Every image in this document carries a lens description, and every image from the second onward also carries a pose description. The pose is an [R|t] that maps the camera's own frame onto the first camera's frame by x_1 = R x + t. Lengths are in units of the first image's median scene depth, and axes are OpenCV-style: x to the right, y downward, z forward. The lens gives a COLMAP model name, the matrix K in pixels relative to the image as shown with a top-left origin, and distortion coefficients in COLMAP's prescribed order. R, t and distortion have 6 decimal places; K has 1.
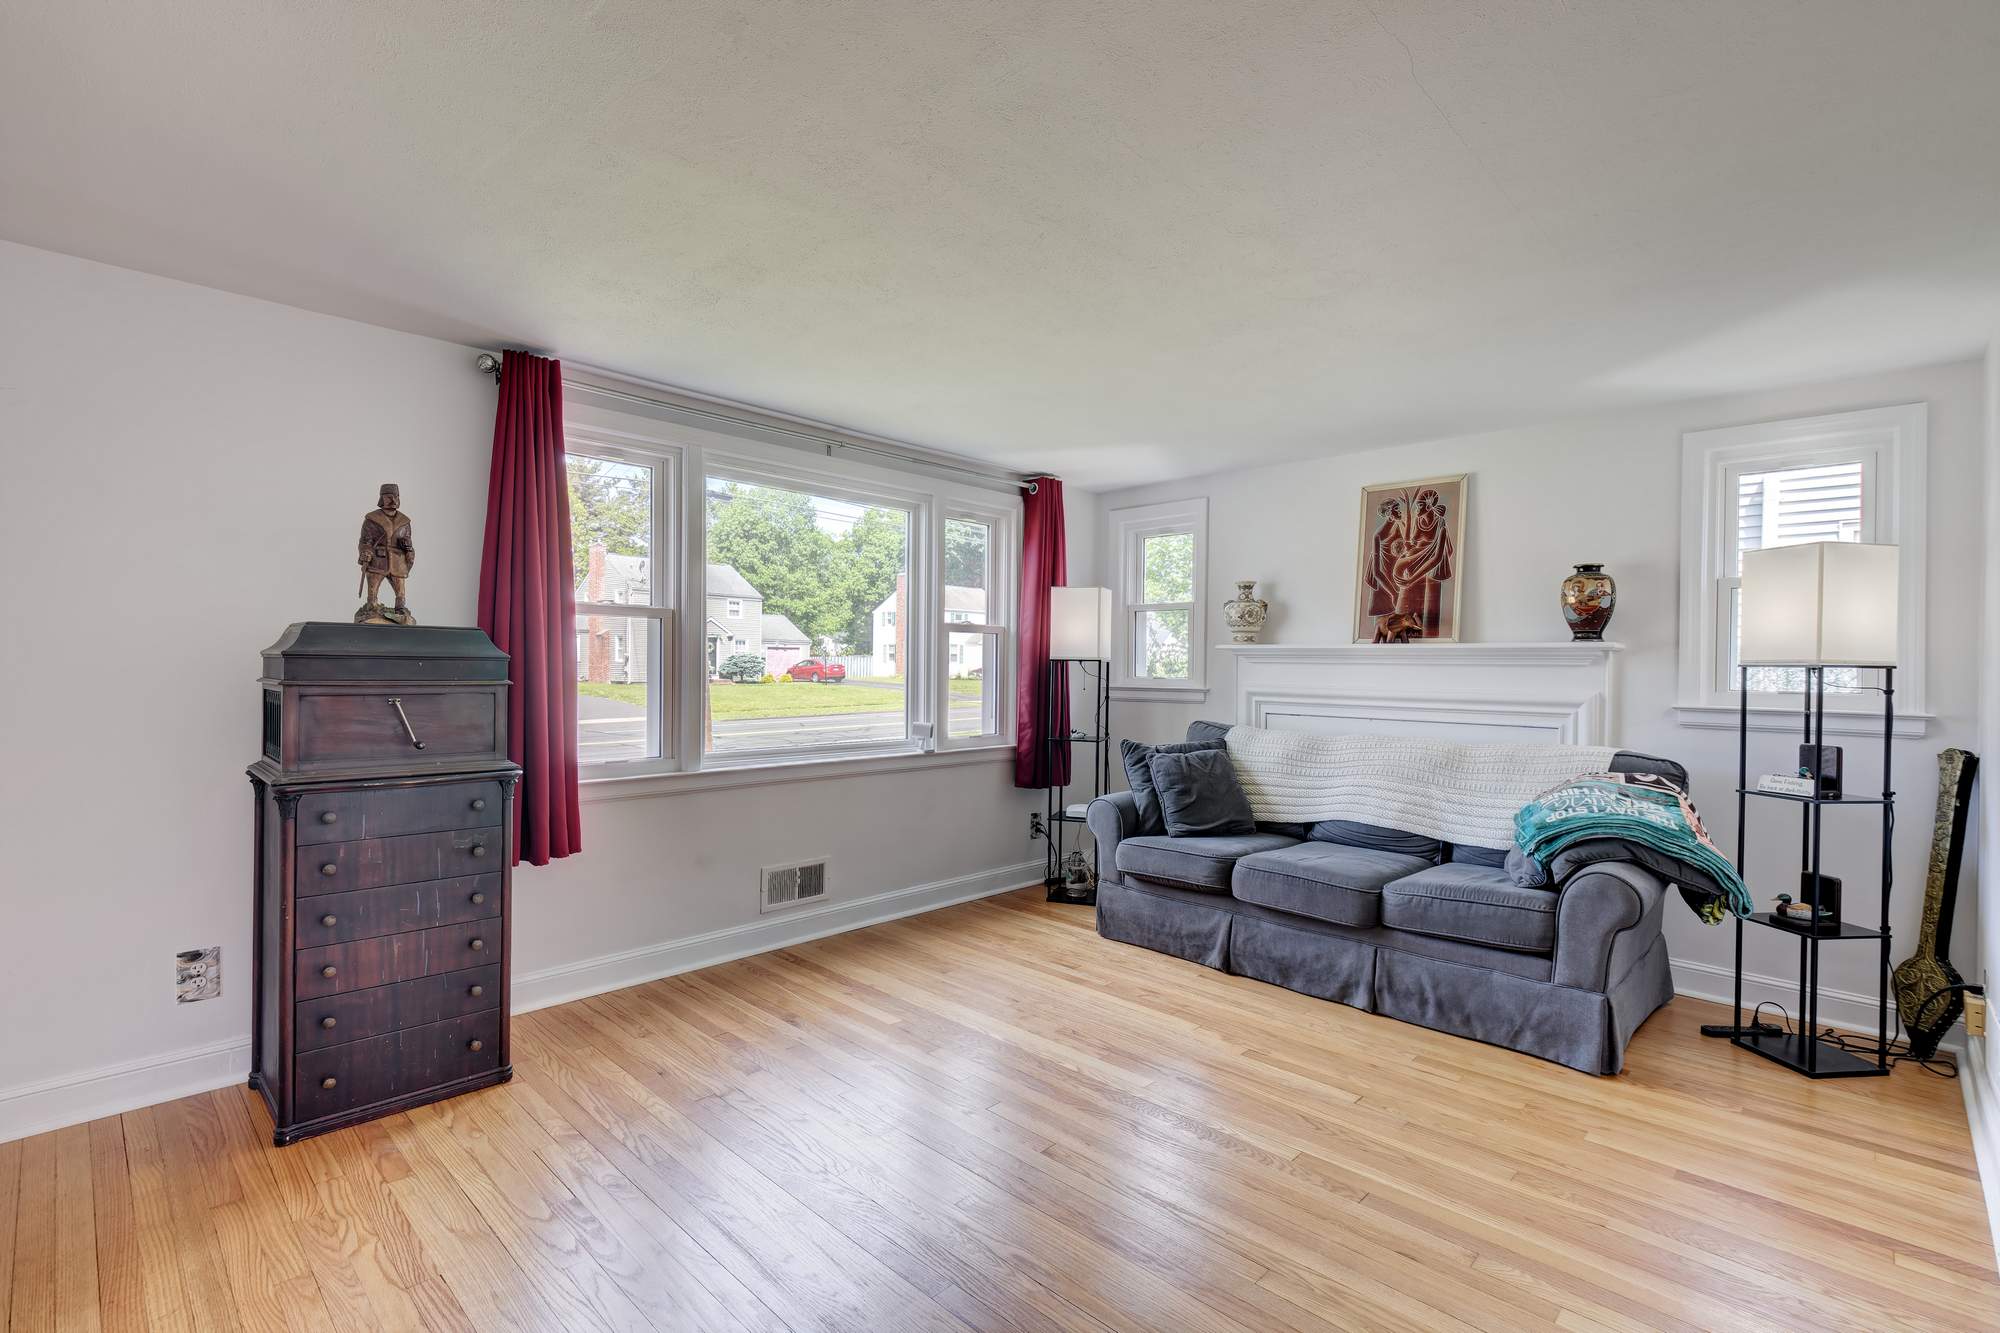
lens RADIAL K [[893.2, 0, 973.8], [0, 893.2, 666.2], [0, 0, 1]] dist [0.003210, -0.003029]
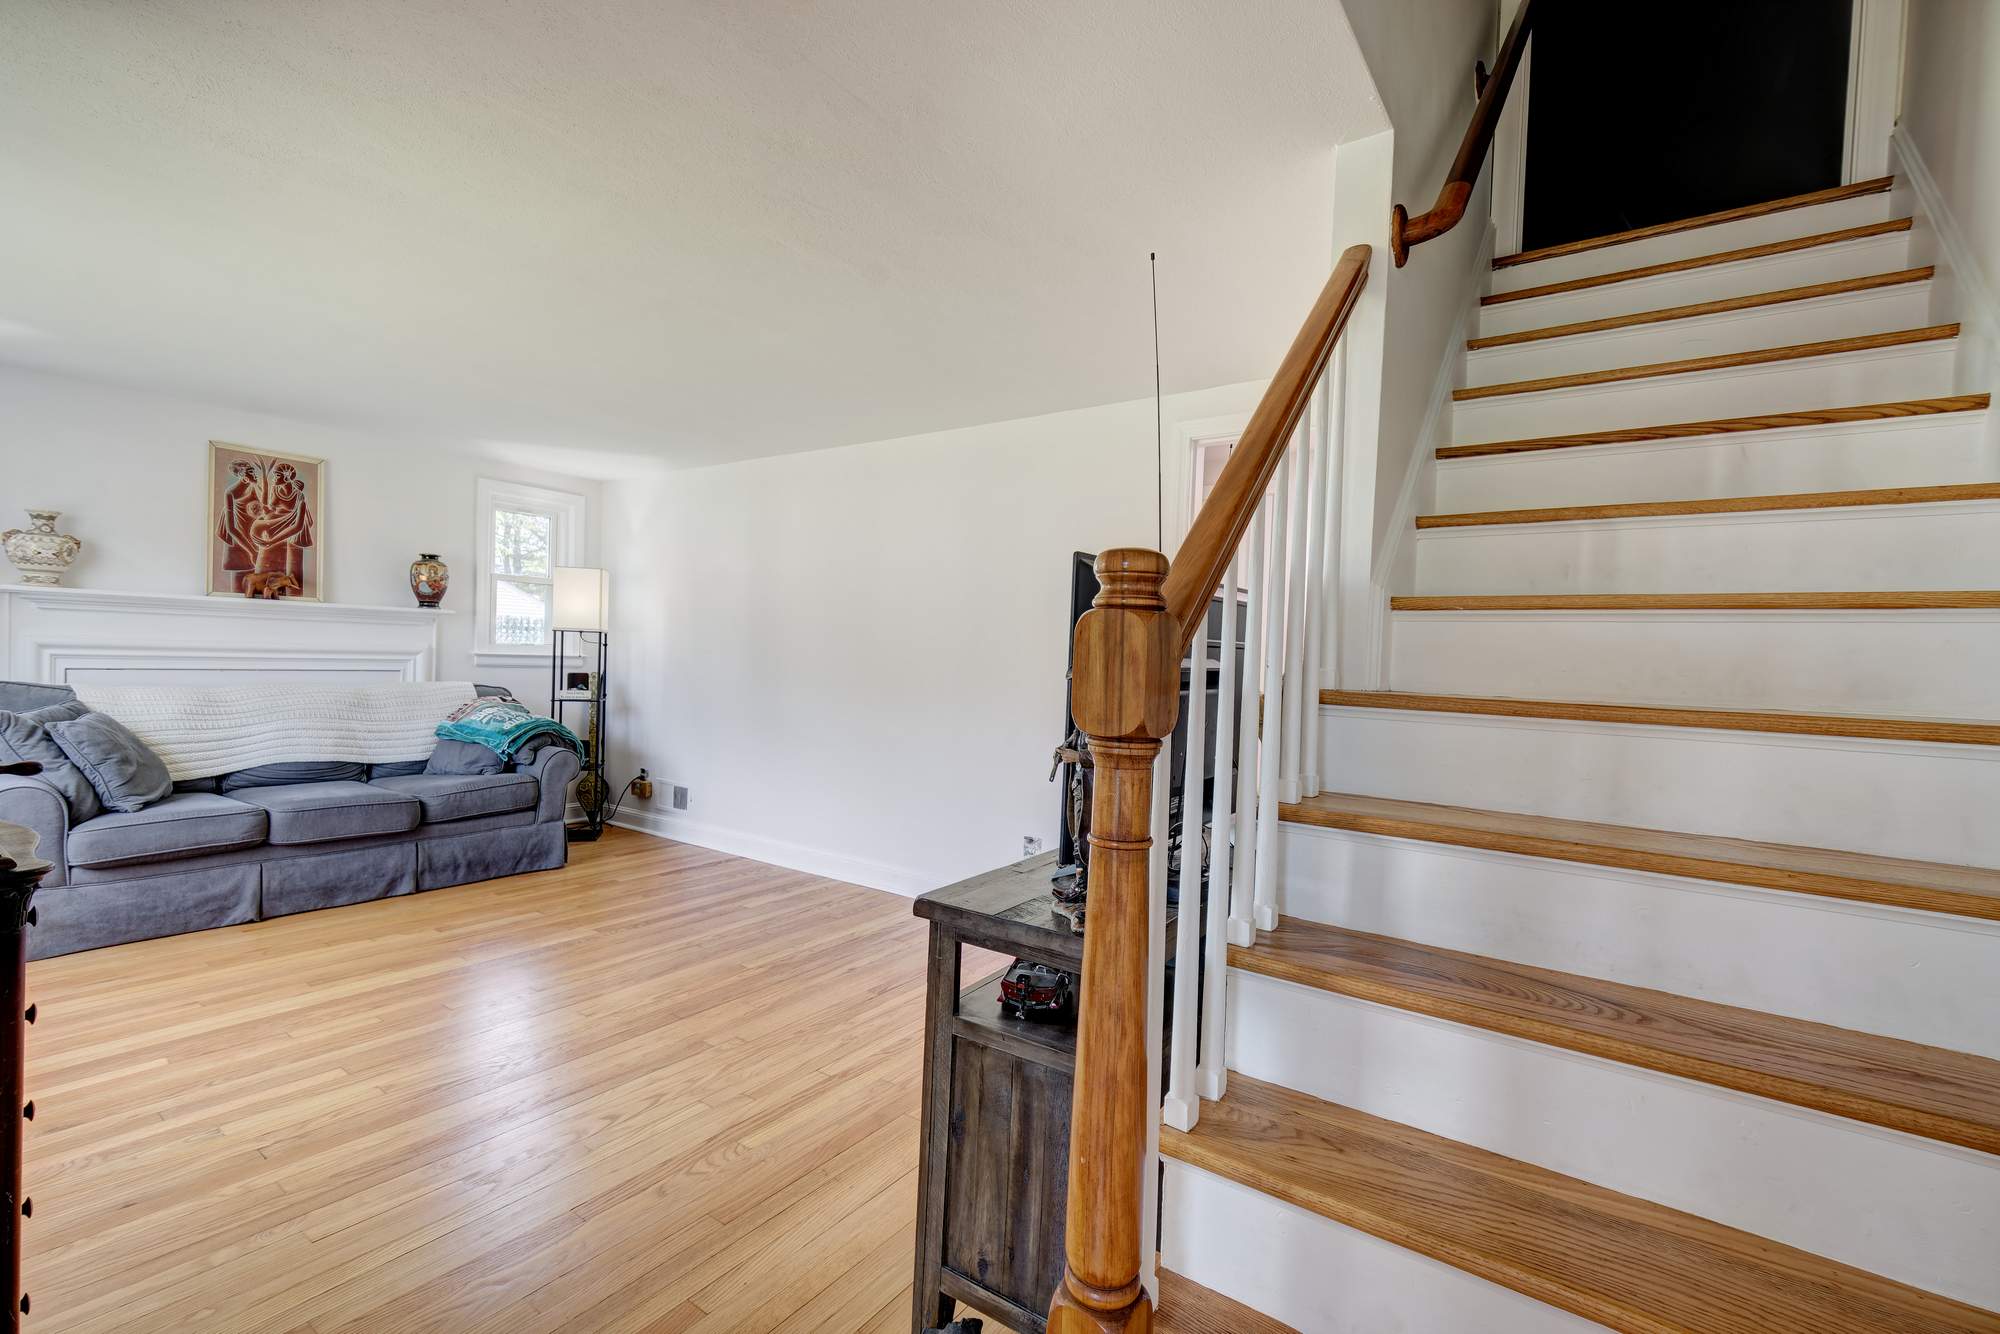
lens RADIAL K [[889.2, 0, 988.6], [0, 889.2, 637.0], [0, 0, 1]] dist [0.011837, -0.006858]
pose [[-0.152520, 0.000720, 0.988300, -0.847101], [-0.038494, 0.999237, -0.006668, -0.007468], [-0.987550, -0.039060, -0.152376, 0.339719]]
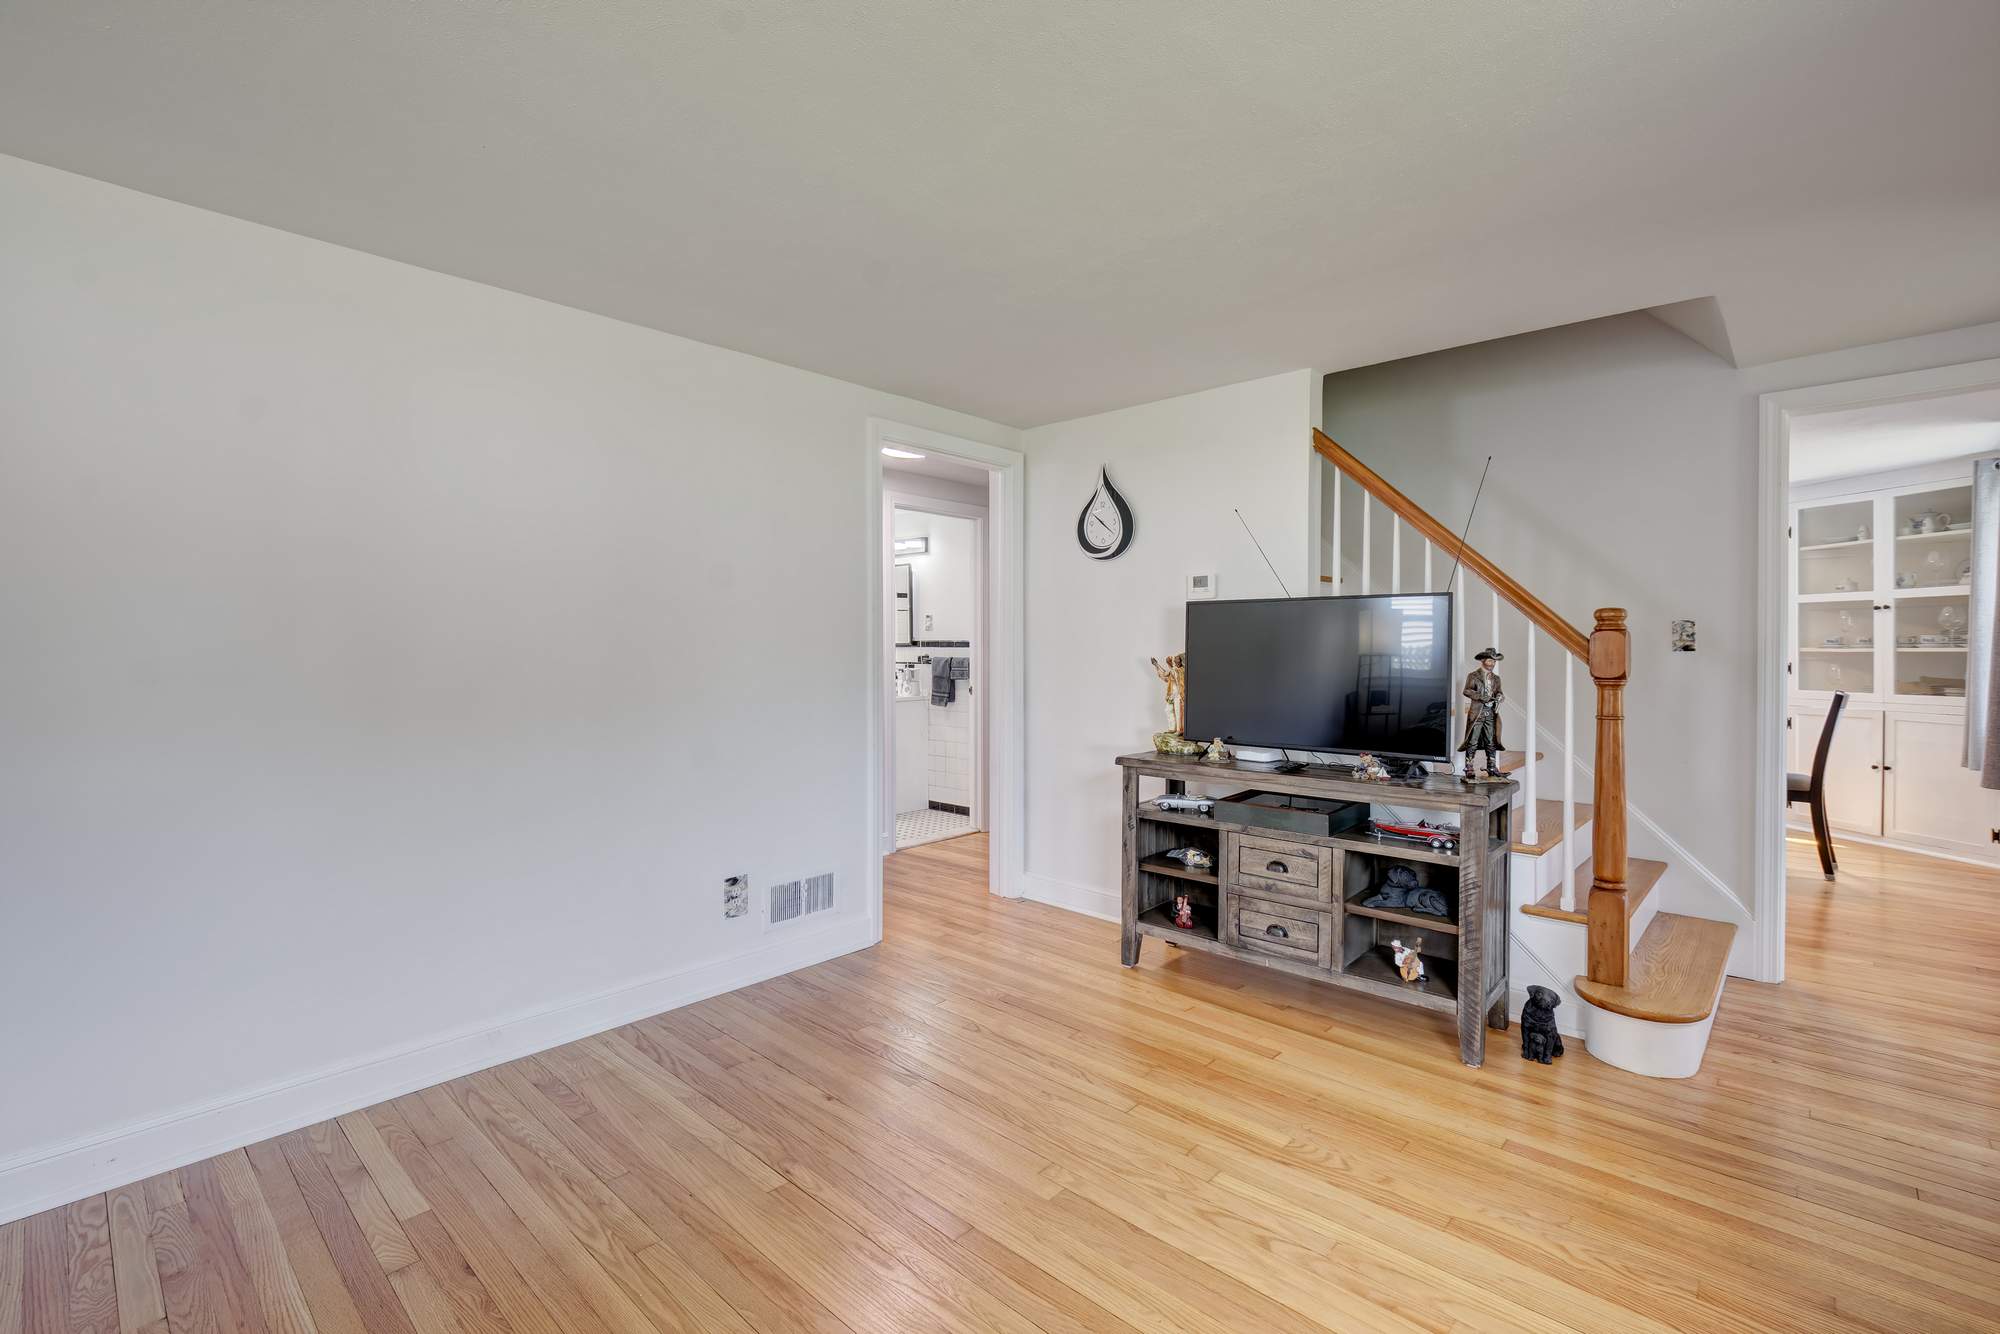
lens RADIAL K [[889.2, 0, 991.4], [0, 889.2, 656.8], [0, 0, 1]] dist [0.011837, -0.006858]
pose [[-0.999629, -0.006690, -0.026389, -0.014402], [-0.006853, 0.999958, 0.006120, 0.000003], [0.026347, 0.006299, -0.999633, 0.996243]]
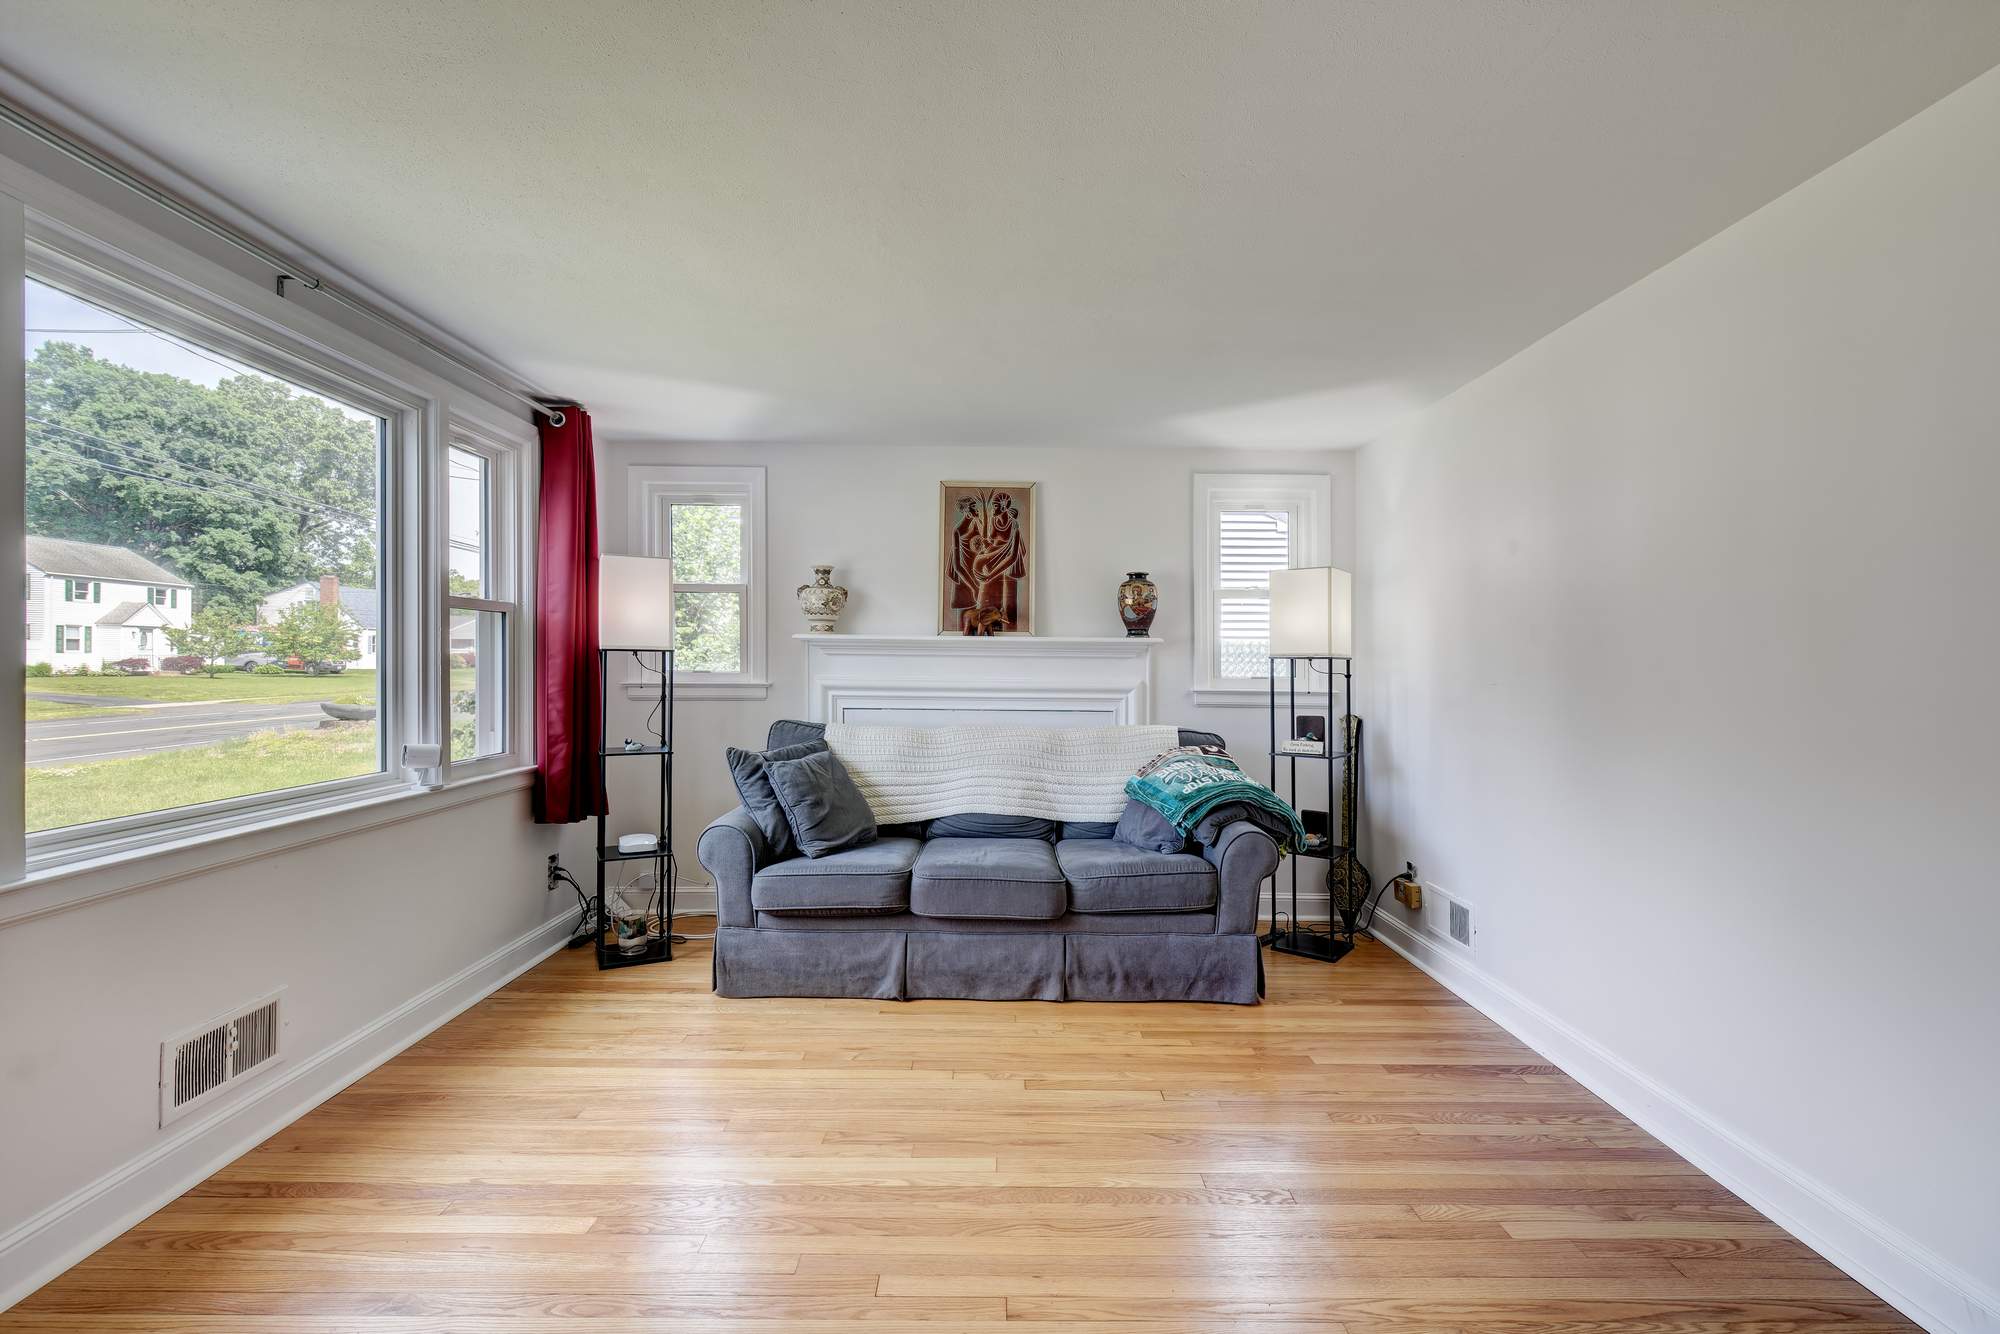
lens RADIAL K [[889.2, 0, 1000.9], [0, 889.2, 654.6], [0, 0, 1]] dist [0.011837, -0.006858]
pose [[0.705953, 0.003323, 0.708250, -0.278097], [-0.000764, 0.999992, -0.003930, -0.000059], [-0.708258, 0.002234, 0.705950, 0.297067]]
